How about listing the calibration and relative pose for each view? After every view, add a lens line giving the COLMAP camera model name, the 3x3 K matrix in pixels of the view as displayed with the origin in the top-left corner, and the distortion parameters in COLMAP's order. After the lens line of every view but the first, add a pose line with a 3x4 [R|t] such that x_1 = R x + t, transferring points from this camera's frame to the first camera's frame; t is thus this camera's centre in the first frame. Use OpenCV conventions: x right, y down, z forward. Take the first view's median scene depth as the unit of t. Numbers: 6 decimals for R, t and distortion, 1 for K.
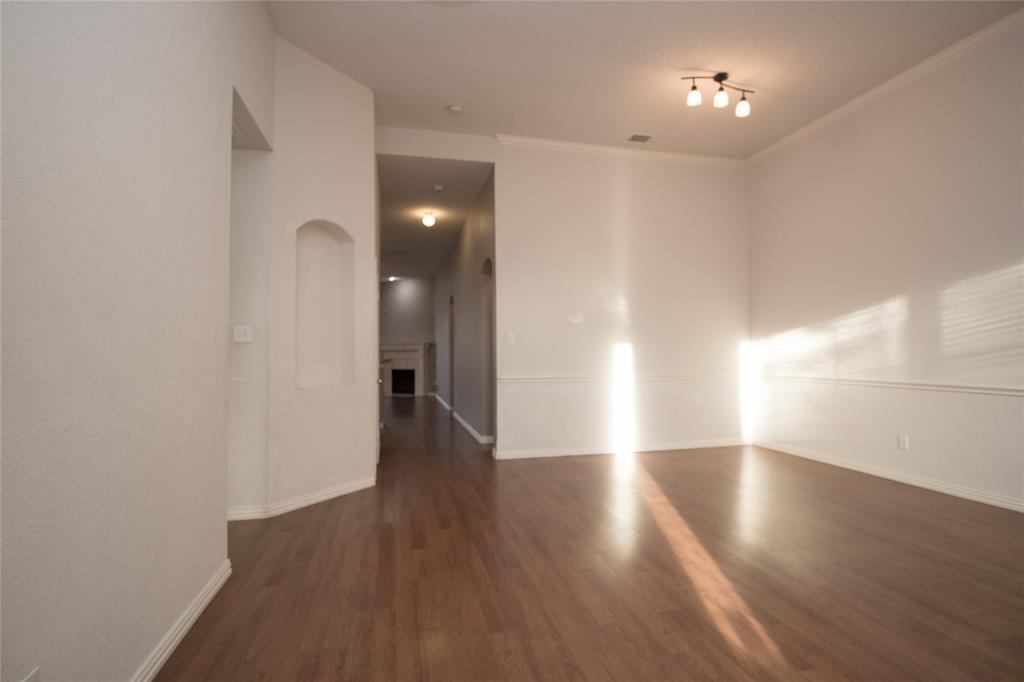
lens RADIAL K [[505.8, 0, 522.5], [0, 505.8, 336.5], [0, 0, 1]] dist [0.003750, 0.000278]
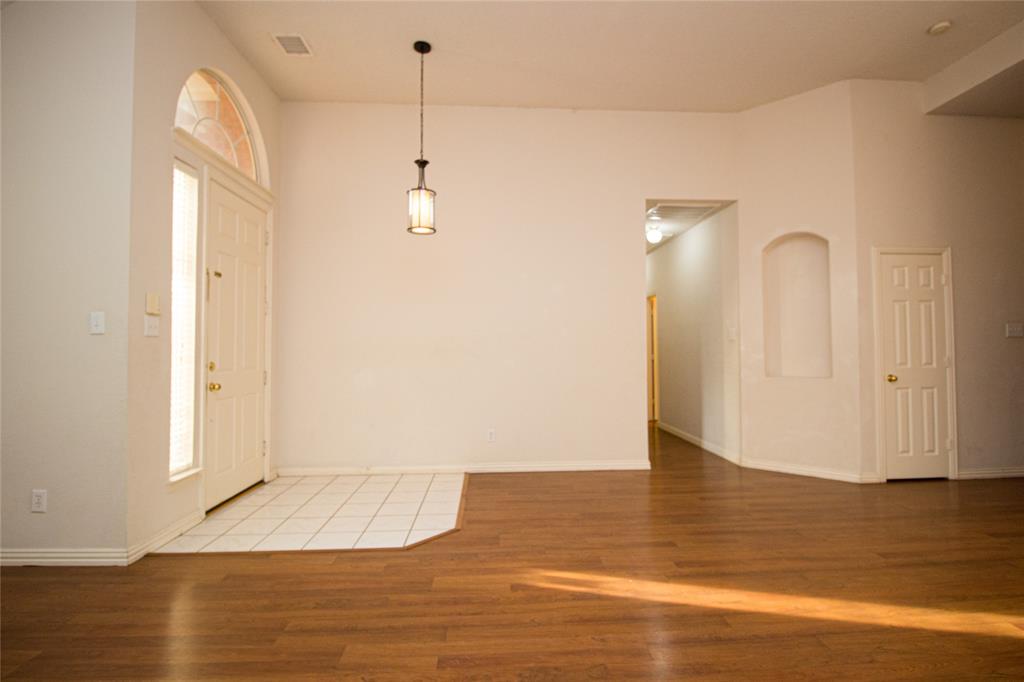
lens RADIAL K [[505.8, 0, 522.5], [0, 505.8, 336.5], [0, 0, 1]] dist [0.003750, 0.000278]
pose [[-0.188855, -0.012694, -0.981923, 1.497831], [0.033012, 0.999269, -0.019267, 0.017128], [0.981450, -0.036054, -0.188298, 1.040418]]
